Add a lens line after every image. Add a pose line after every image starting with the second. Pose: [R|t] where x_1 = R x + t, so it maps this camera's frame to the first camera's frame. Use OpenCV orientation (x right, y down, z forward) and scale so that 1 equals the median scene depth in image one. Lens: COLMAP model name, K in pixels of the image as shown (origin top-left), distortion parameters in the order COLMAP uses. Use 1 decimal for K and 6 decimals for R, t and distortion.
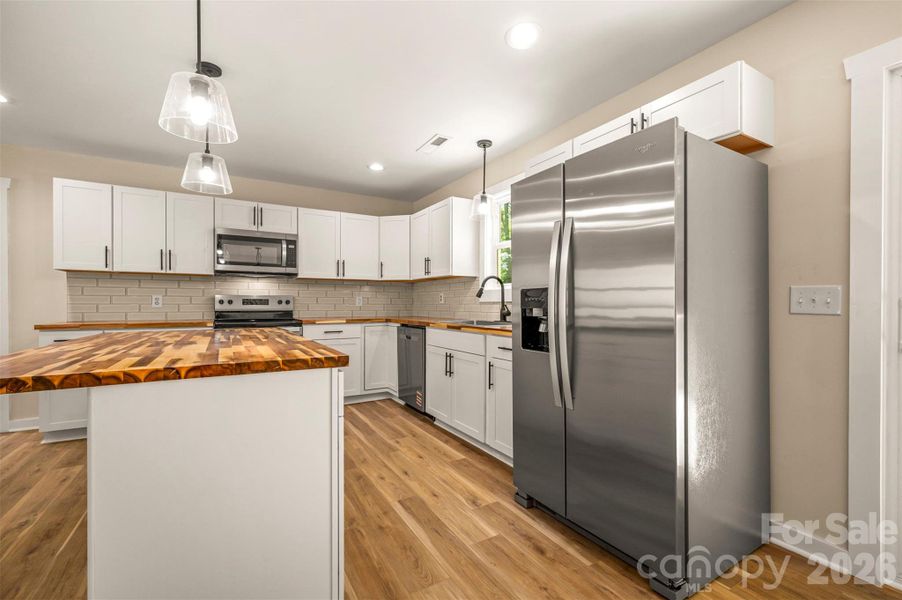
lens RADIAL K [[387.5, 0, 447.4], [0, 387.5, 305.1], [0, 0, 1]] dist [0.001667, -0.000308]
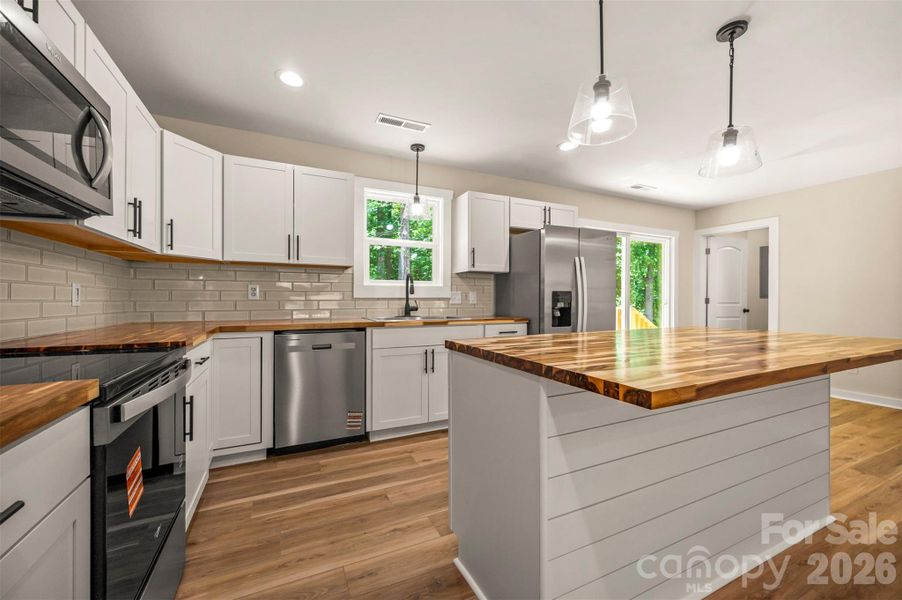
lens RADIAL K [[360.8, 0, 451.8], [0, 360.8, 299.3], [0, 0, 1]] dist [-0.001826, -0.000260]
pose [[0.075246, -0.000962, 0.997165, -0.894403], [0.002254, 0.999997, 0.000794, -0.005618], [-0.997162, 0.002188, 0.075248, 0.853620]]
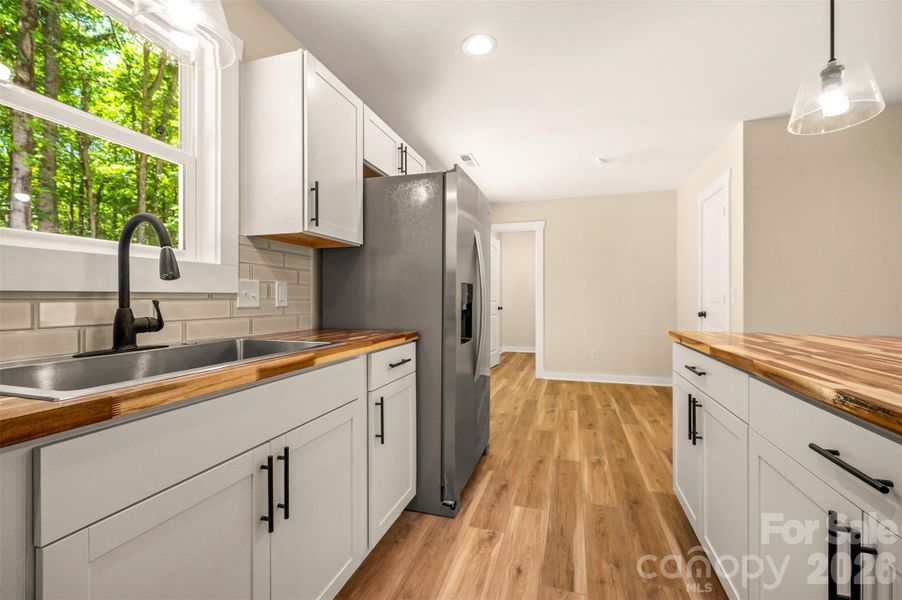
lens RADIAL K [[387.5, 0, 454.3], [0, 387.5, 295.9], [0, 0, 1]] dist [0.001667, -0.000308]
pose [[-0.686233, 0.007773, 0.727340, -0.323029], [0.006328, 0.999969, -0.004716, -0.001931], [-0.727354, 0.001366, -0.686261, 1.088089]]
